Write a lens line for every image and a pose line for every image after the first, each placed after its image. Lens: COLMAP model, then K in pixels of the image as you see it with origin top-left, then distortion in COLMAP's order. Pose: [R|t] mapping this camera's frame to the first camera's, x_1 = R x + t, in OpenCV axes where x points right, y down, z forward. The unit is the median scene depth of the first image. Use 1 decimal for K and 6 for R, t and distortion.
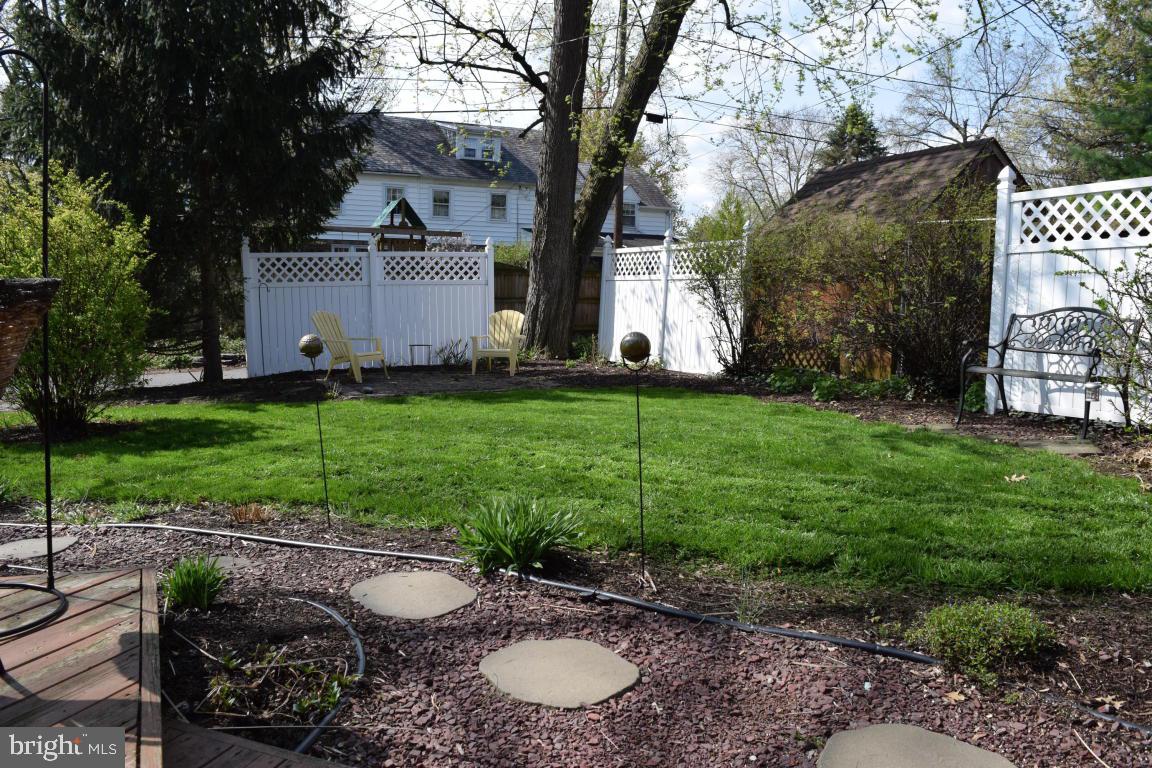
lens RADIAL K [[900.5, 0, 576.0], [0, 900.5, 384.0], [0, 0, 1]] dist [-0.104084, 0.036258]
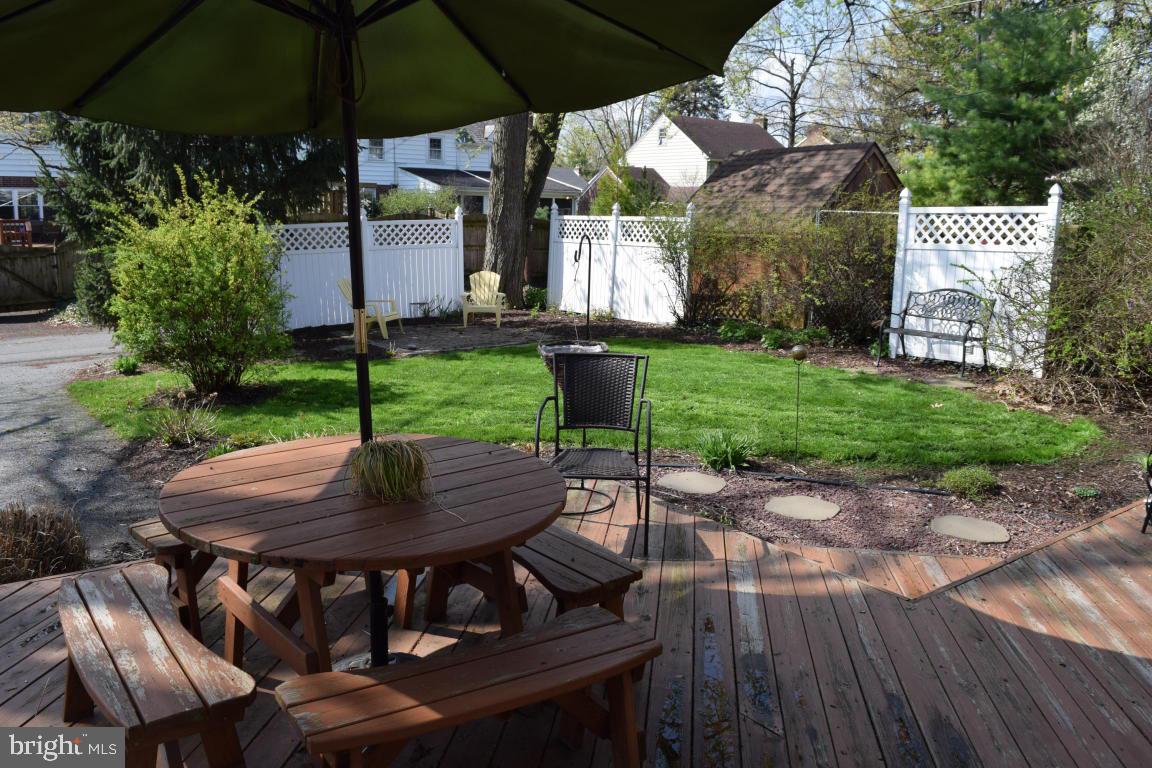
lens RADIAL K [[900.5, 0, 576.0], [0, 900.5, 384.0], [0, 0, 1]] dist [-0.104084, 0.036258]
pose [[0.980752, -0.036892, 0.191743, -0.333285], [0.019761, 0.995700, 0.090499, -0.067078], [-0.194257, -0.084968, 0.977264, -0.350646]]
